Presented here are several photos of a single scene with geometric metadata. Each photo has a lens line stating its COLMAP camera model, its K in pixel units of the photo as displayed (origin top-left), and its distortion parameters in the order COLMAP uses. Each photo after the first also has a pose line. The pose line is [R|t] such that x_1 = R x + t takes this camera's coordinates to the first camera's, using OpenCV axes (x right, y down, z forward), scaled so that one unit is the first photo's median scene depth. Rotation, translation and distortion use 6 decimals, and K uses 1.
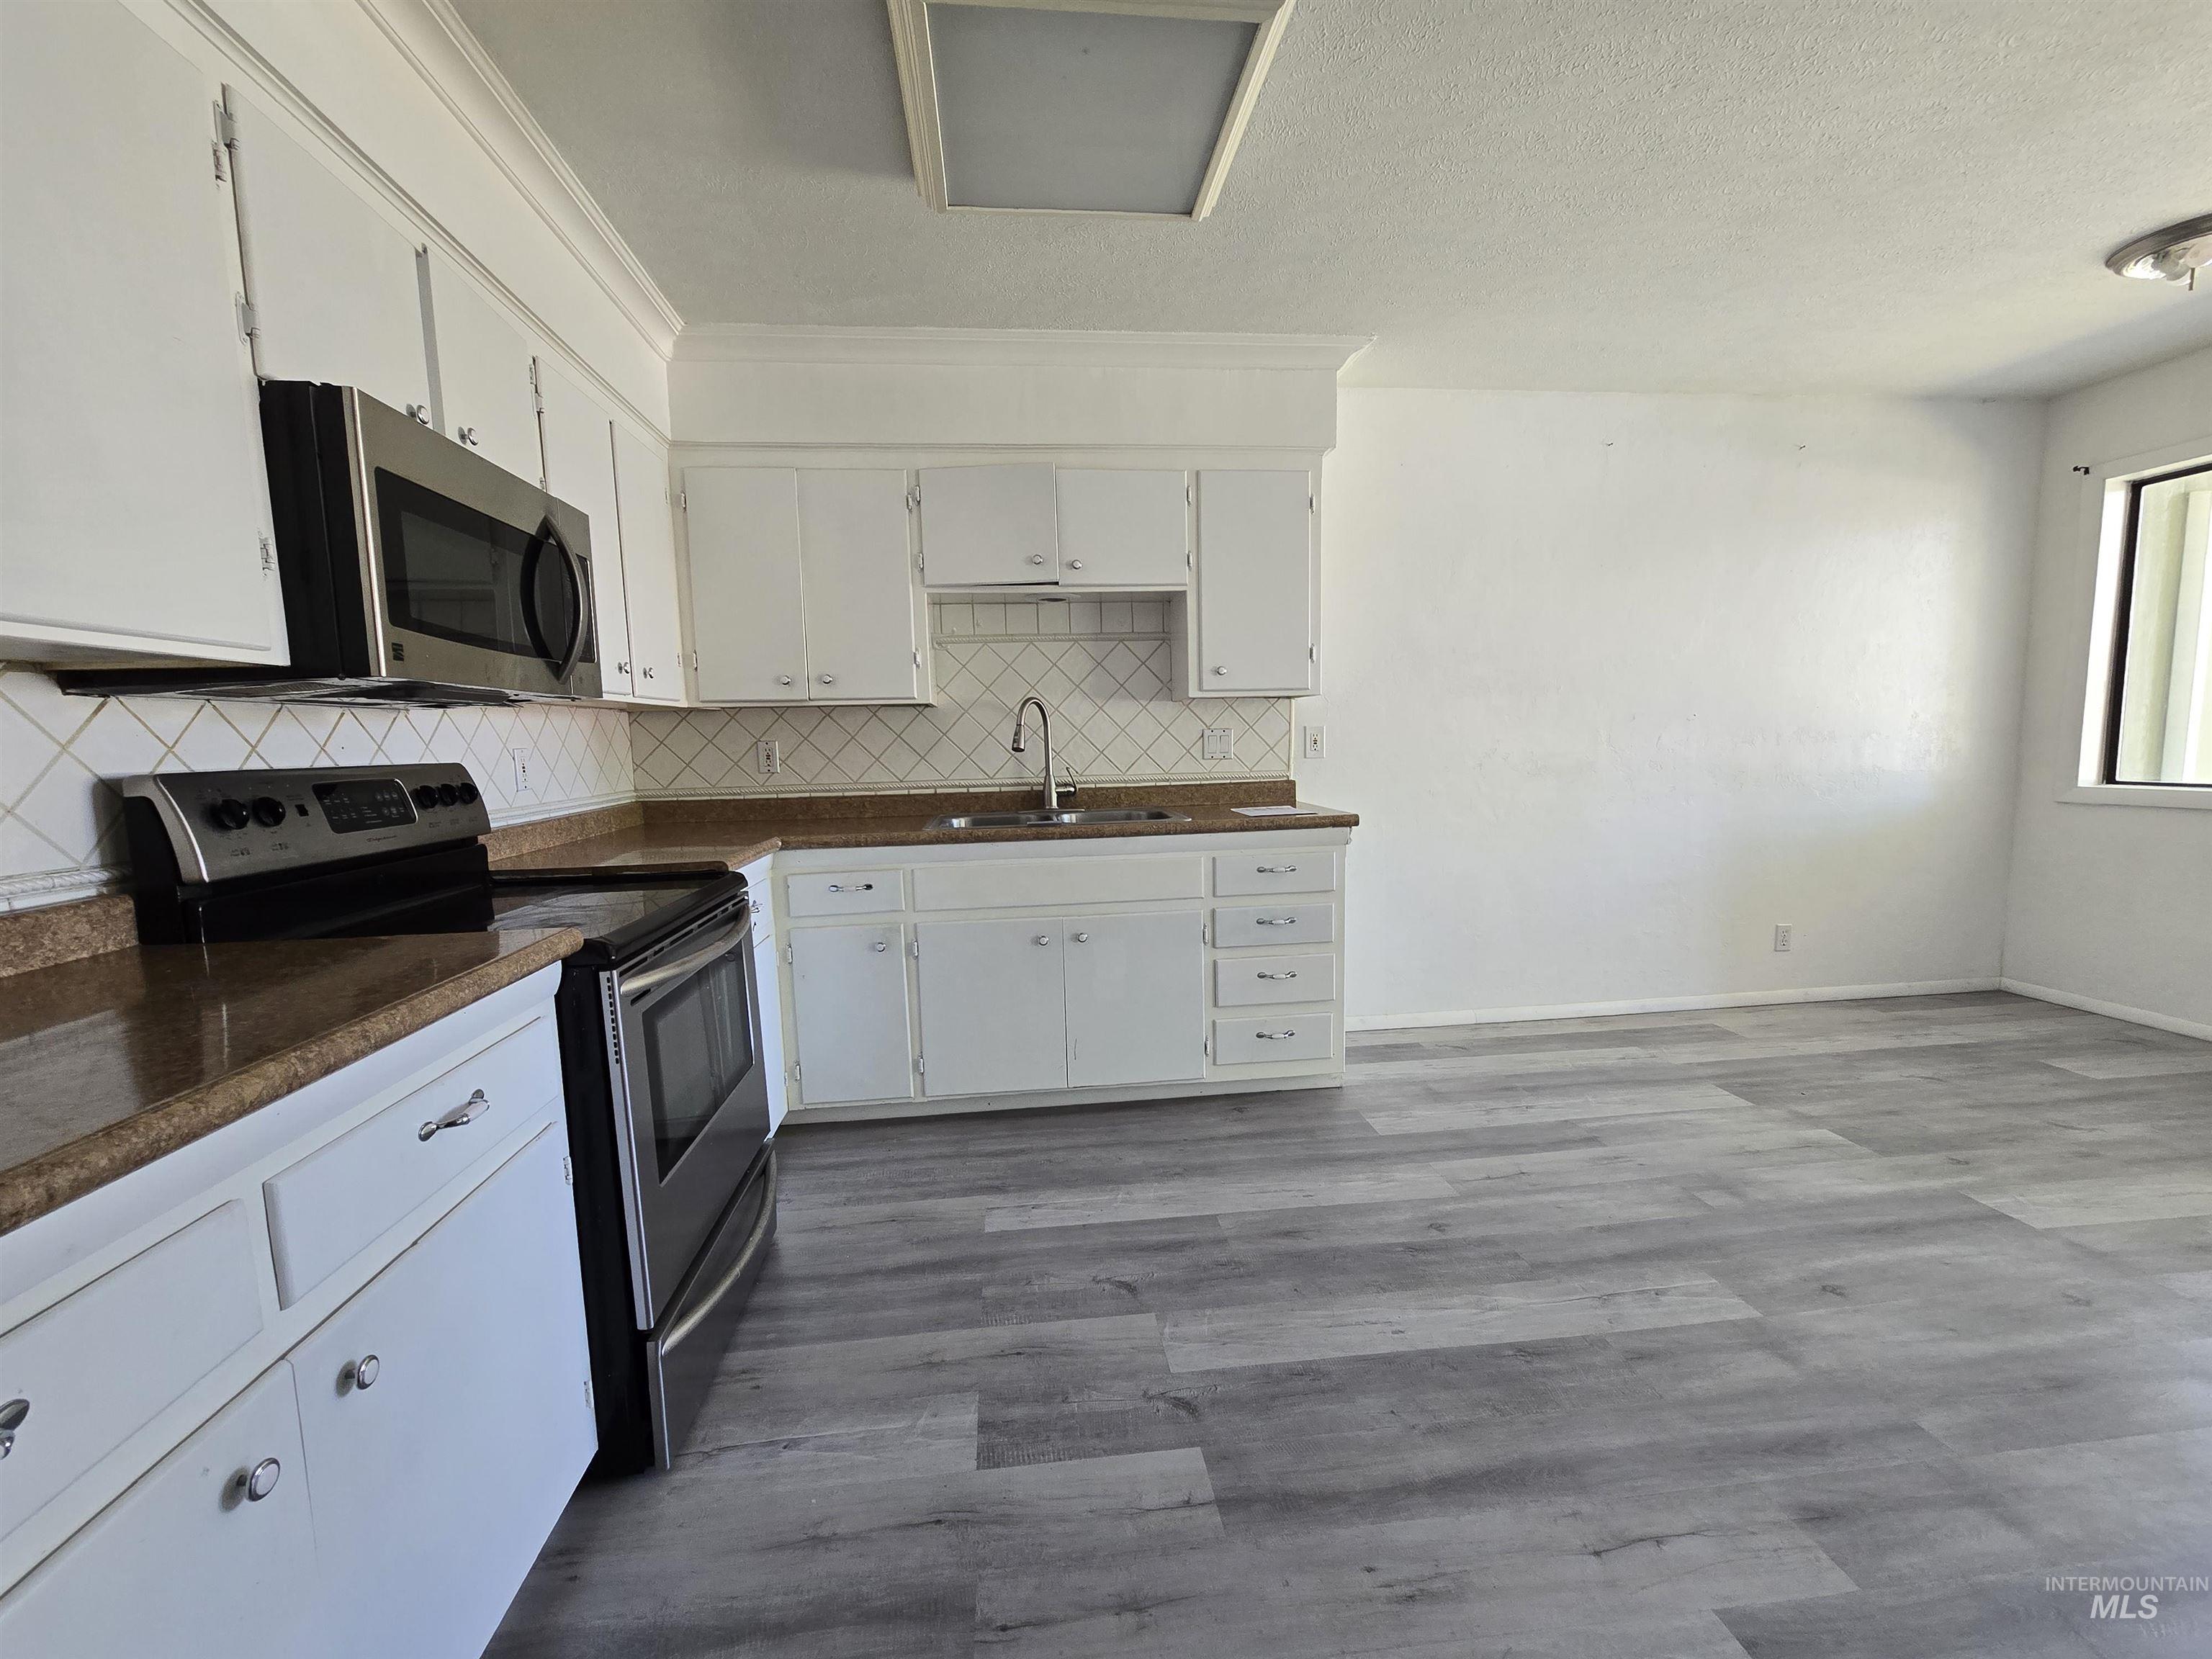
lens RADIAL K [[912.9, 0, 1107.8], [0, 912.9, 836.8], [0, 0, 1]] dist [-0.003889, 0.001271]
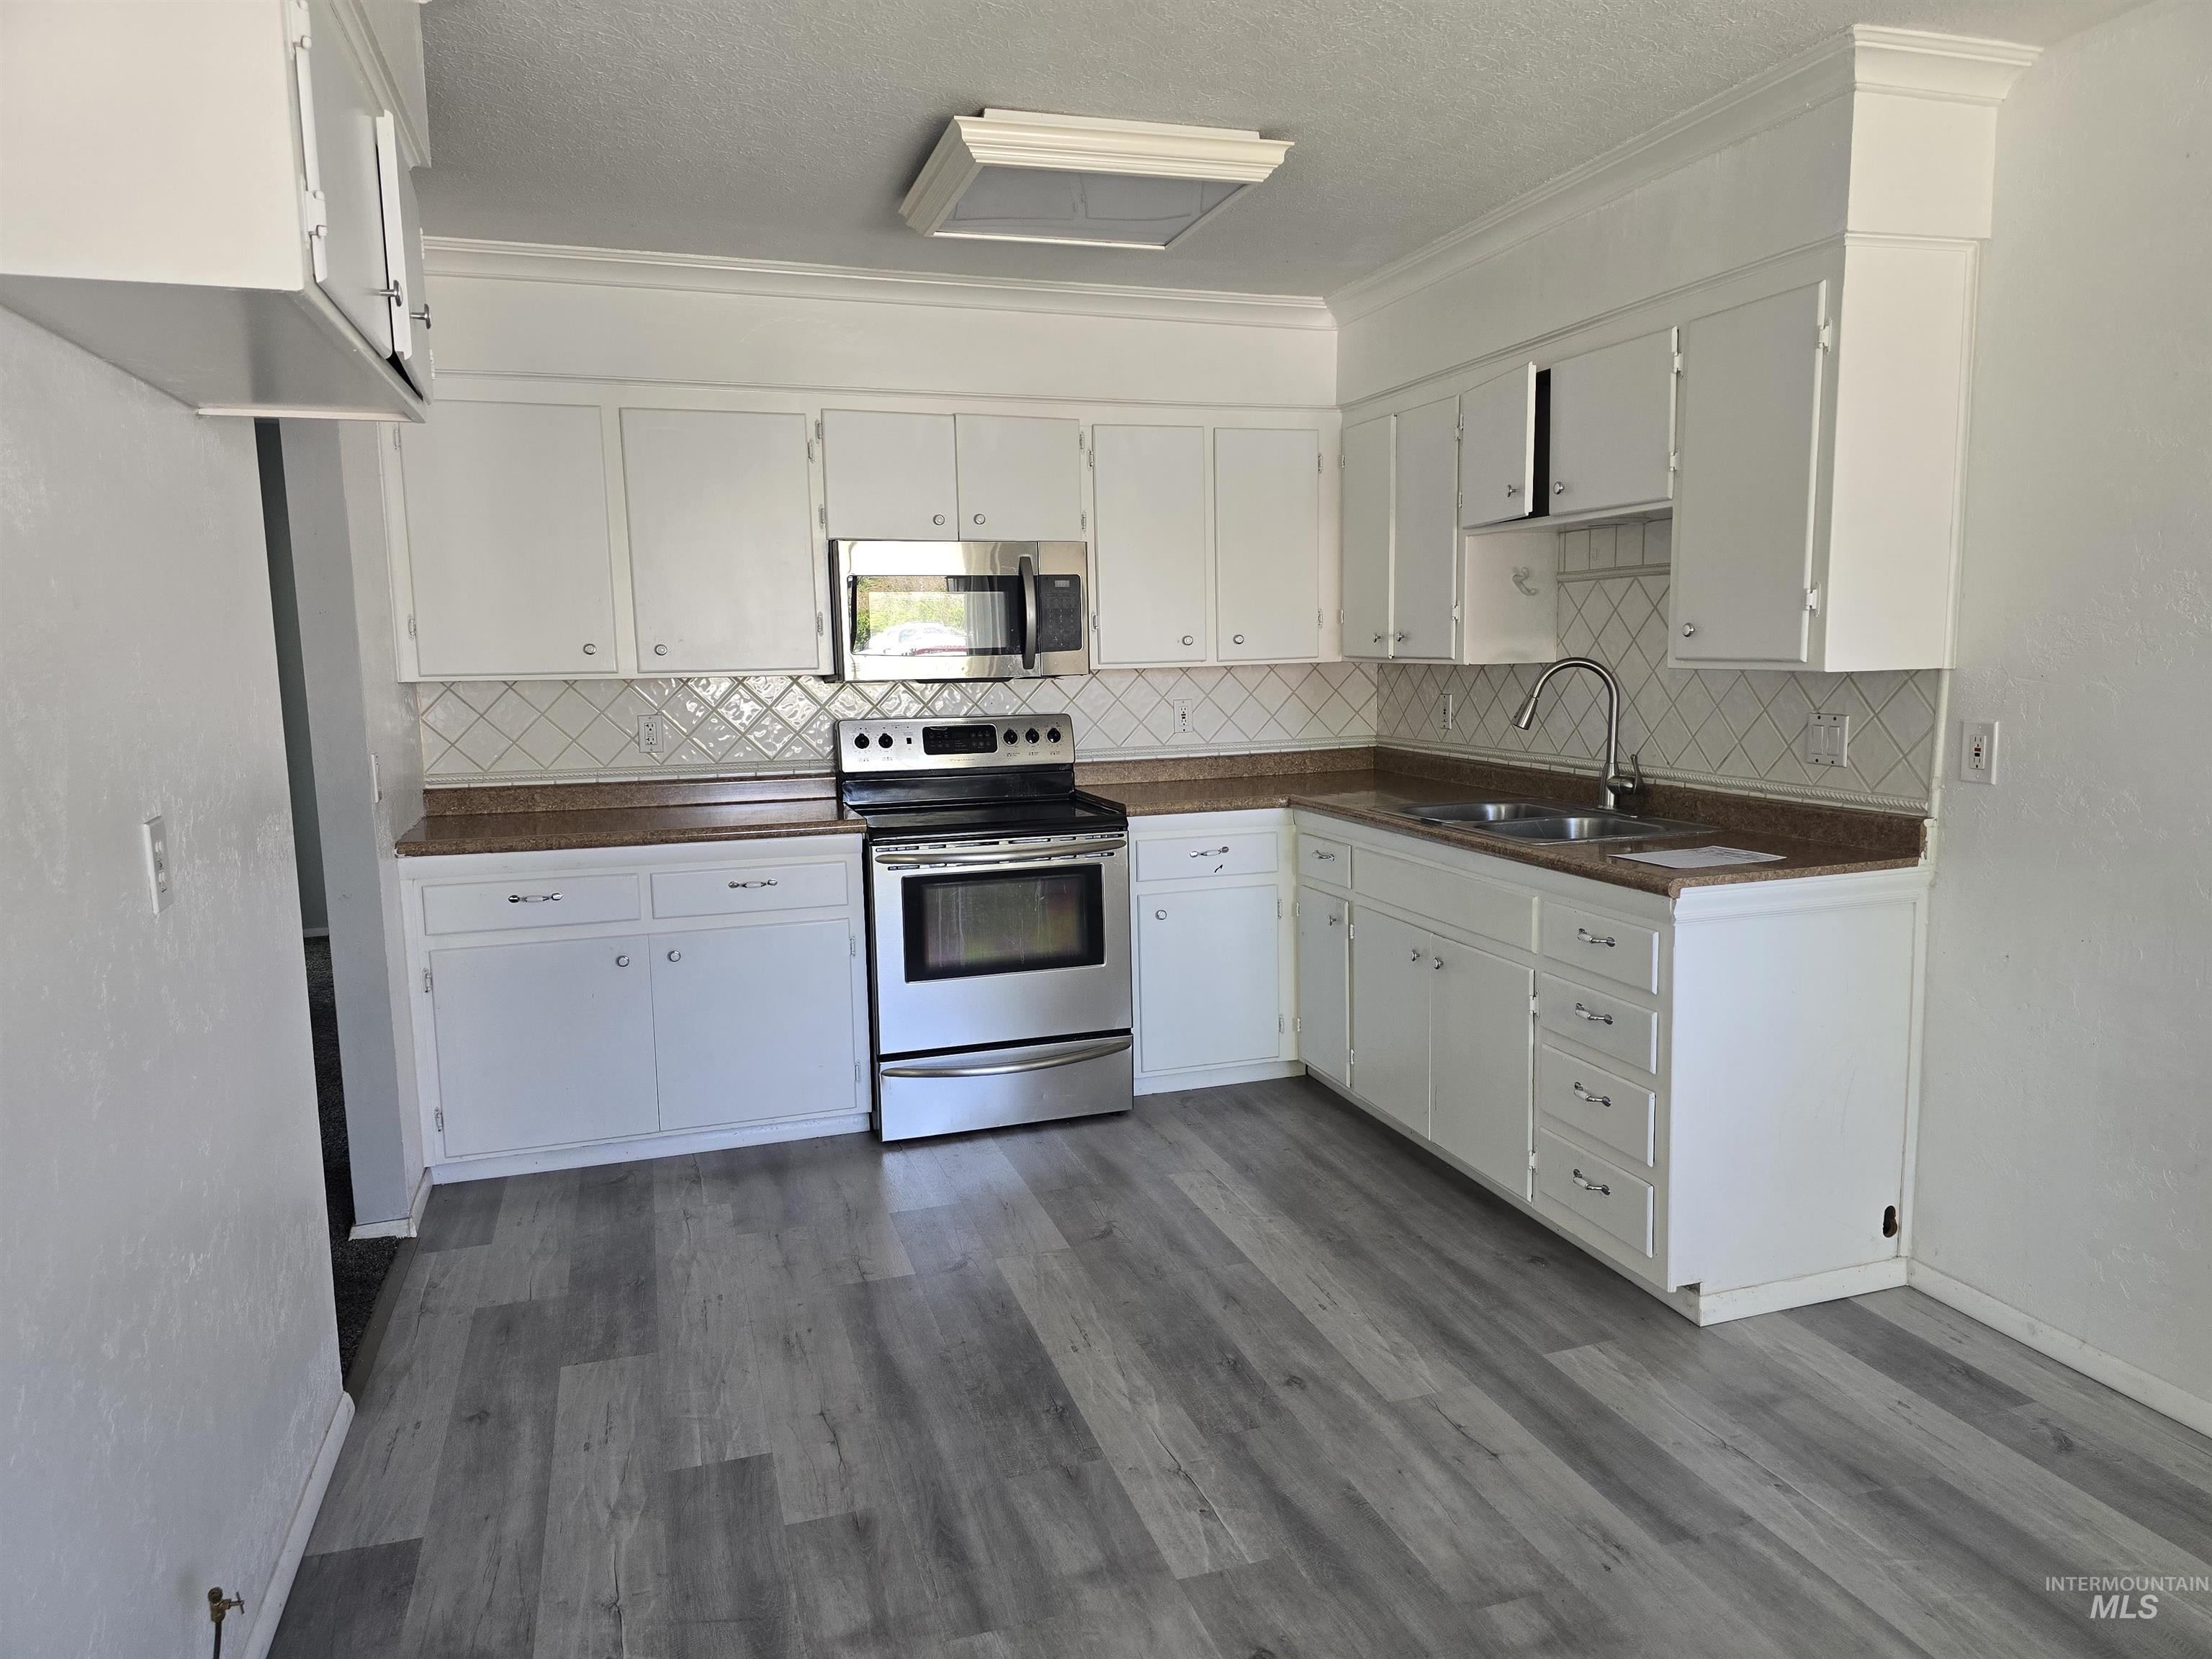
lens RADIAL K [[1491.1, 0, 1115.5], [0, 1491.1, 827.1], [0, 0, 1]] dist [0.051515, -0.042975]
pose [[0.197378, 0.146593, -0.969305, 1.426657], [-0.092376, 0.987138, 0.130479, -0.190292], [0.975965, 0.063786, 0.208381, 0.510712]]
